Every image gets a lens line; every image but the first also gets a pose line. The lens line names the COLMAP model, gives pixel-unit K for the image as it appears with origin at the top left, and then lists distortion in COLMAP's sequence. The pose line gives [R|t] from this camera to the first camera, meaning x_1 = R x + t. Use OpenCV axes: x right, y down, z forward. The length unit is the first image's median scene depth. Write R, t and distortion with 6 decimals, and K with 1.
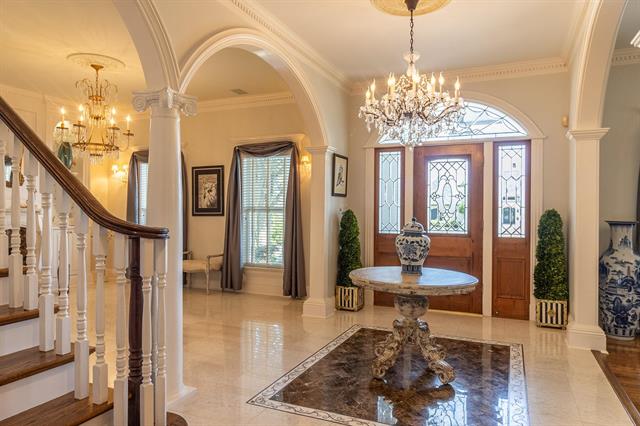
lens RADIAL K [[443.5, 0, 319.3], [0, 443.5, 213.5], [0, 0, 1]] dist [-0.000147, -0.000023]
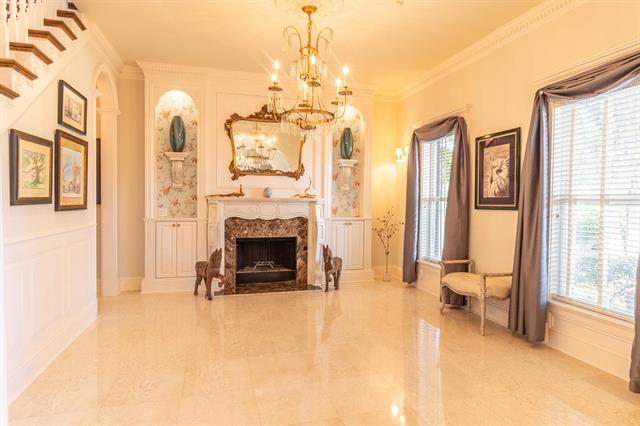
lens RADIAL K [[362.4, 0, 330.7], [0, 362.4, 209.4], [0, 0, 1]] dist [0.000705, -0.004639]
pose [[0.636336, 0.021712, -0.771106, 0.004980], [-0.012769, 0.999763, 0.017614, -0.001278], [0.771306, -0.001362, 0.636463, 0.480374]]
